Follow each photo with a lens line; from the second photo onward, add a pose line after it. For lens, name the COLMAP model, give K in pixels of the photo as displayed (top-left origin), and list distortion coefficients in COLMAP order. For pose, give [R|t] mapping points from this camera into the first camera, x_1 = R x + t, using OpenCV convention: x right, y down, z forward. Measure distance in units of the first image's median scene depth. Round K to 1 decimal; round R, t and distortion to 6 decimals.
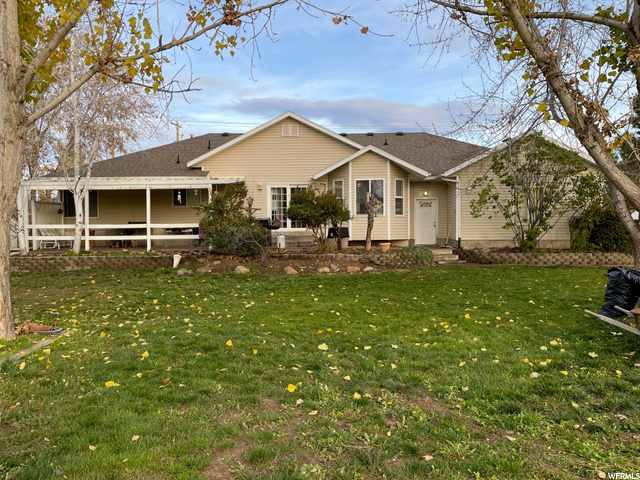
lens RADIAL K [[476.5, 0, 314.2], [0, 476.5, 237.9], [0, 0, 1]] dist [0.068503, -0.097288]
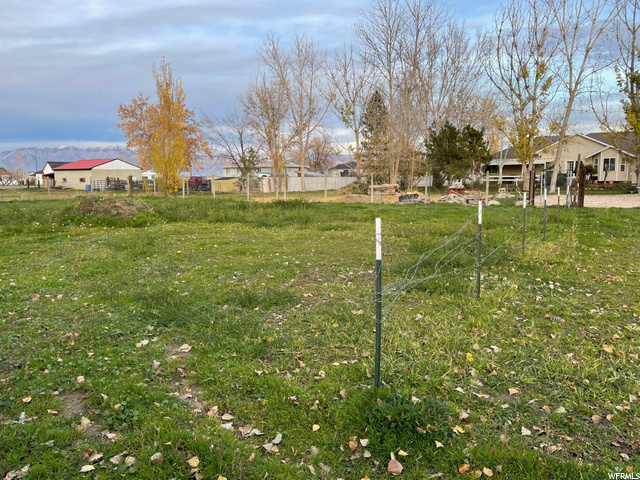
lens RADIAL K [[476.5, 0, 314.2], [0, 476.5, 237.9], [0, 0, 1]] dist [0.068503, -0.097288]
pose [[0.857230, 0.061108, -0.511295, 0.114824], [-0.010366, 0.994780, 0.101513, 0.069485], [0.514829, -0.081720, 0.853389, -2.346271]]
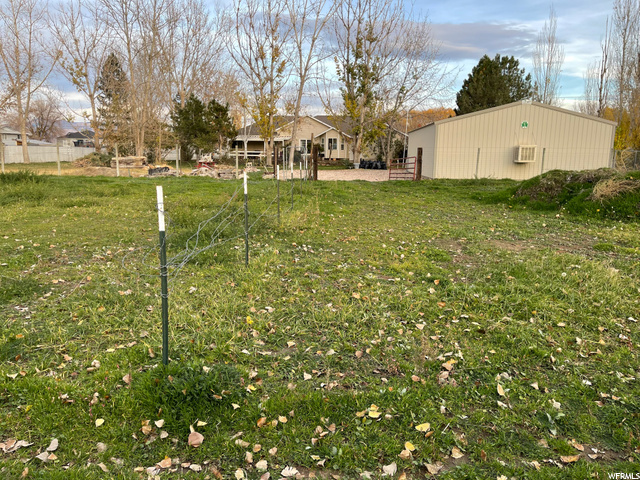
lens RADIAL K [[476.5, 0, 314.2], [0, 476.5, 237.9], [0, 0, 1]] dist [0.068503, -0.097288]
pose [[0.999351, 0.024383, -0.026512, 0.102943], [-0.020254, 0.989051, 0.146175, 0.072146], [0.029785, -0.145543, 0.988903, -2.346921]]
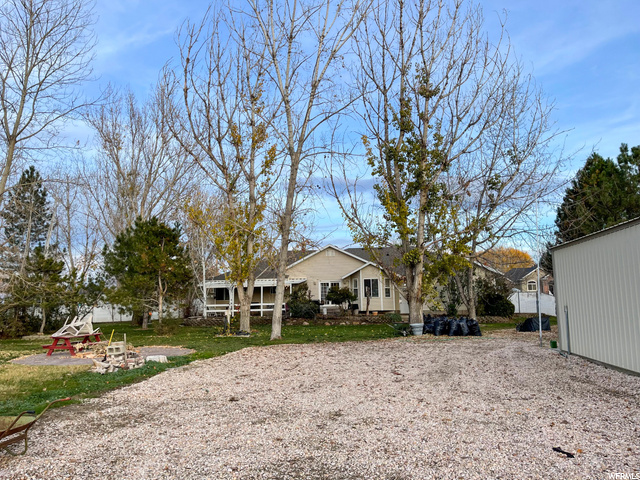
lens RADIAL K [[476.5, 0, 314.2], [0, 476.5, 237.9], [0, 0, 1]] dist [0.068503, -0.097288]
pose [[0.991353, -0.027622, -0.128283, 0.153165], [0.006935, 0.987256, -0.158990, 0.021343], [0.131039, 0.156726, 0.978910, -1.030302]]
